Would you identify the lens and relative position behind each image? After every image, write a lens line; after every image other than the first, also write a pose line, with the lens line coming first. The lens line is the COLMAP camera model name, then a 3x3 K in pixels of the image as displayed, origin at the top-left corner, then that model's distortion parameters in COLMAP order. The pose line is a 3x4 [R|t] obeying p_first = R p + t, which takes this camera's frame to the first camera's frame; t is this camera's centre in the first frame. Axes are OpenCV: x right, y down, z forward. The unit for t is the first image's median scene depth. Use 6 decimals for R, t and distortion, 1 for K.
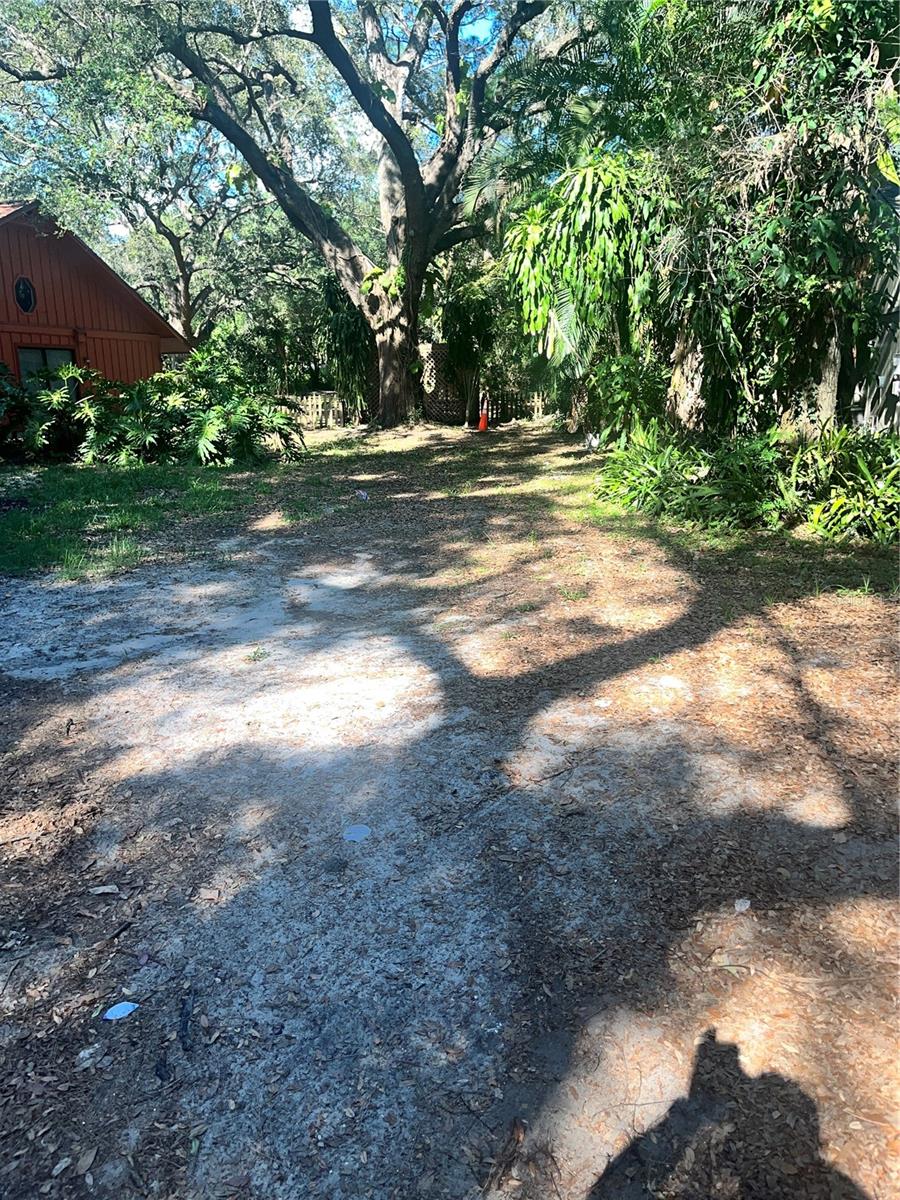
lens RADIAL K [[891.7, 0, 437.2], [0, 891.7, 599.9], [0, 0, 1]] dist [0.031304, -0.000910]
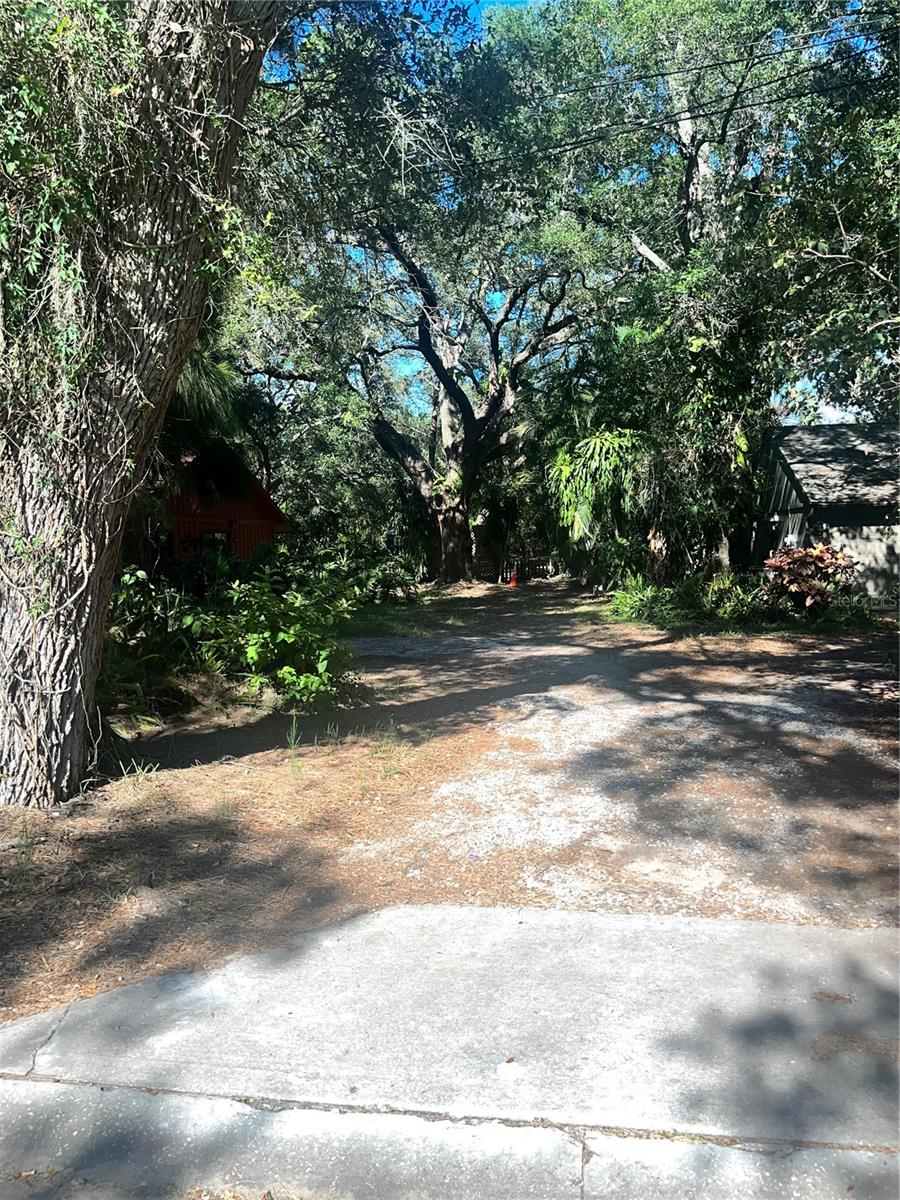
lens RADIAL K [[915.4, 0, 443.7], [0, 915.4, 613.3], [0, 0, 1]] dist [0.067782, -0.103143]
pose [[0.999886, -0.004734, 0.014352, -0.113853], [0.007103, 0.985455, -0.169789, 0.120458], [-0.013339, 0.169872, 0.985376, -0.514001]]
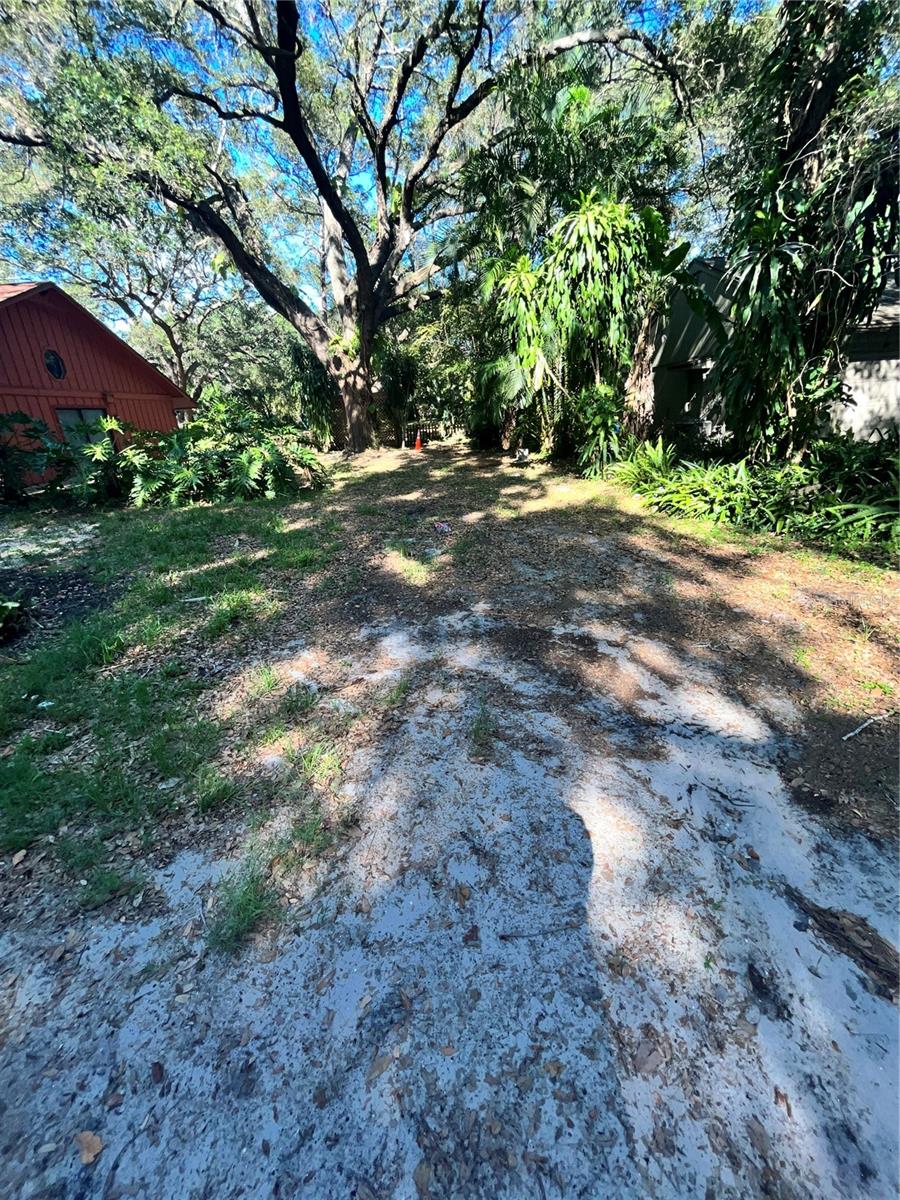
lens RADIAL K [[488.6, 0, 450.0], [0, 488.6, 600.0], [0, 0, 1]] dist [-0.008211, 0.000029]
pose [[0.974757, -0.120010, 0.188271, -0.115700], [0.097638, 0.987475, 0.123939, -0.061839], [-0.200787, -0.102428, 0.974265, 0.260579]]
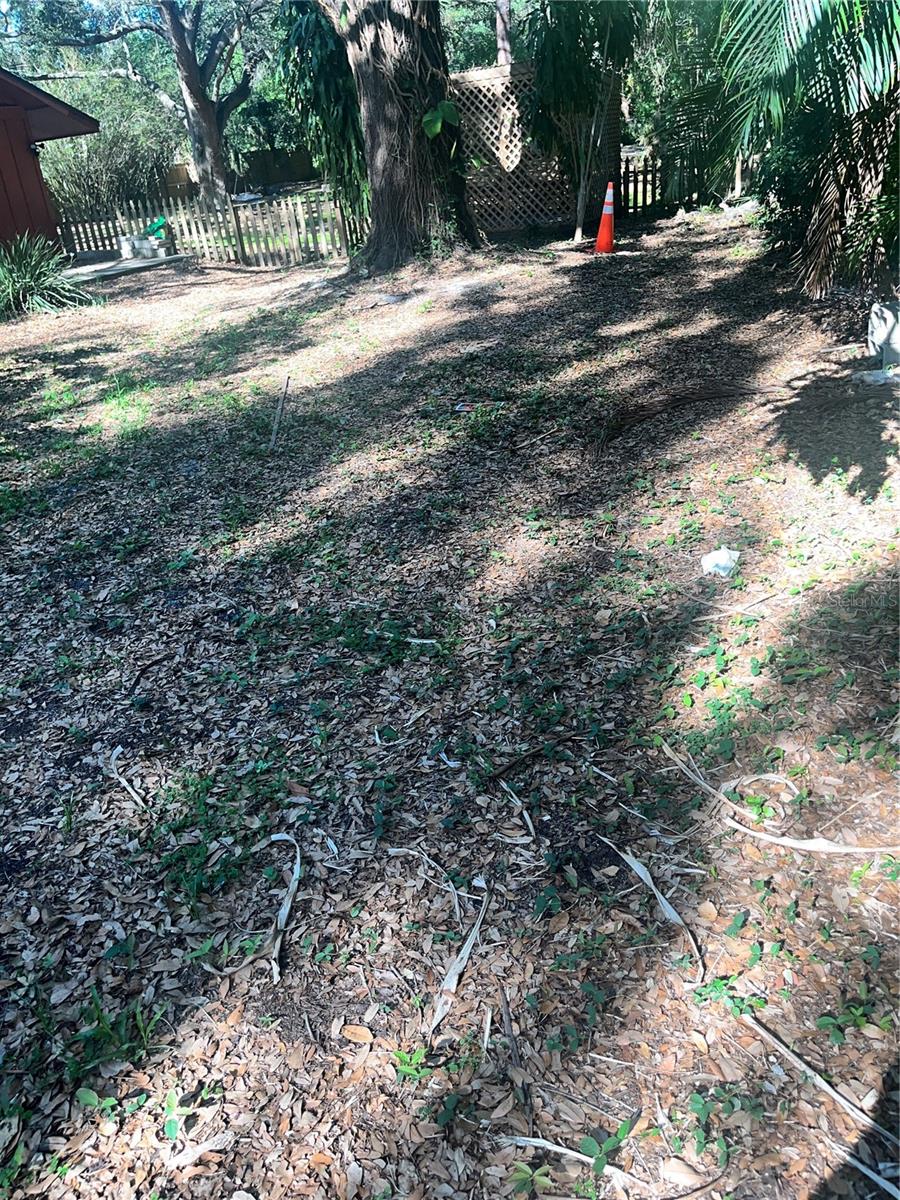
lens RADIAL K [[915.4, 0, 443.7], [0, 915.4, 613.3], [0, 0, 1]] dist [0.067782, -0.103143]
pose [[0.981729, 0.000050, -0.190284, 0.087238], [0.043943, 0.972909, 0.226973, -0.172442], [0.185141, -0.231188, 0.955131, 0.692050]]
